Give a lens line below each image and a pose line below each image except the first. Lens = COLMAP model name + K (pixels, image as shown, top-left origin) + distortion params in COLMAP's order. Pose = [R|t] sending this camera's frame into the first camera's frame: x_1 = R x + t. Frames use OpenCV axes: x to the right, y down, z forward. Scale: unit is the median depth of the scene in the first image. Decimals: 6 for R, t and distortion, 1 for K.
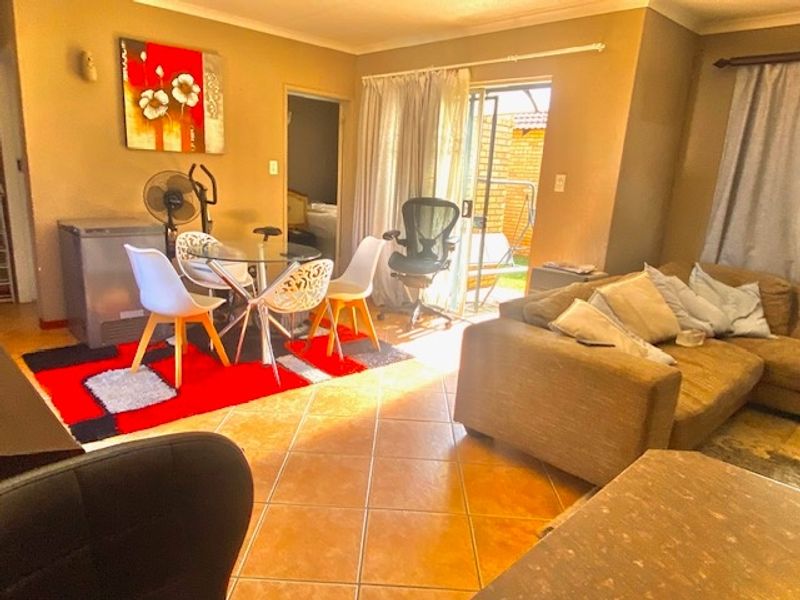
lens RADIAL K [[549.8, 0, 402.2], [0, 549.8, 306.9], [0, 0, 1]] dist [0.027022, -0.025252]
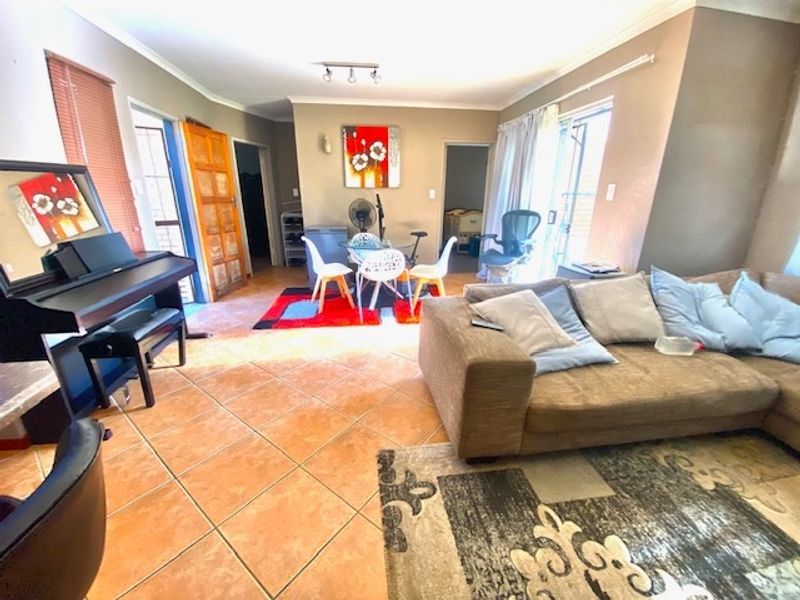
lens RADIAL K [[331.5, 0, 393.4], [0, 331.5, 305.0], [0, 0, 1]] dist [-0.002806, -0.003222]
pose [[0.801514, 0.138377, -0.581745, 0.345955], [-0.105197, 0.990314, 0.090623, -0.010284], [0.588650, -0.011438, 0.808307, 0.183389]]
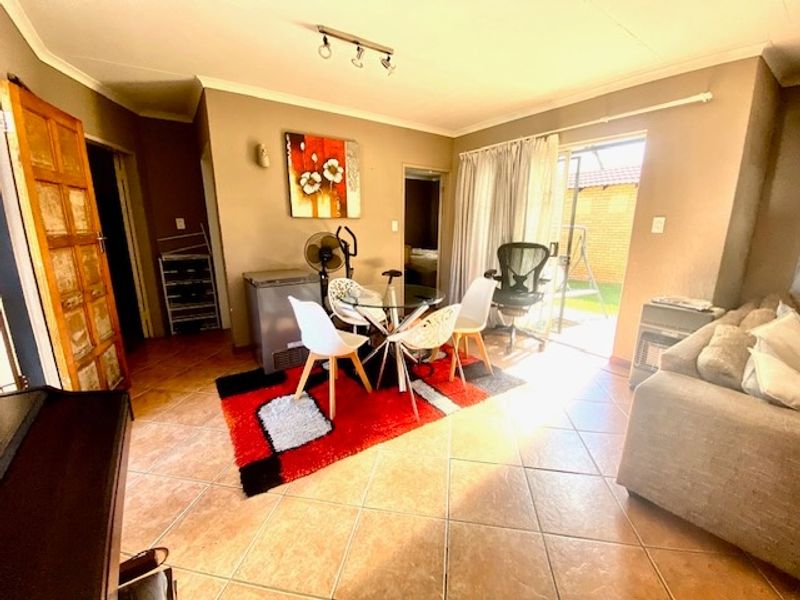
lens RADIAL K [[331.5, 0, 401.7], [0, 331.5, 301.0], [0, 0, 1]] dist [-0.002806, -0.003222]
pose [[0.987286, -0.018997, -0.157817, -0.115762], [0.016132, 0.999681, -0.019413, -0.065556], [0.158136, 0.016620, 0.987277, 0.260619]]
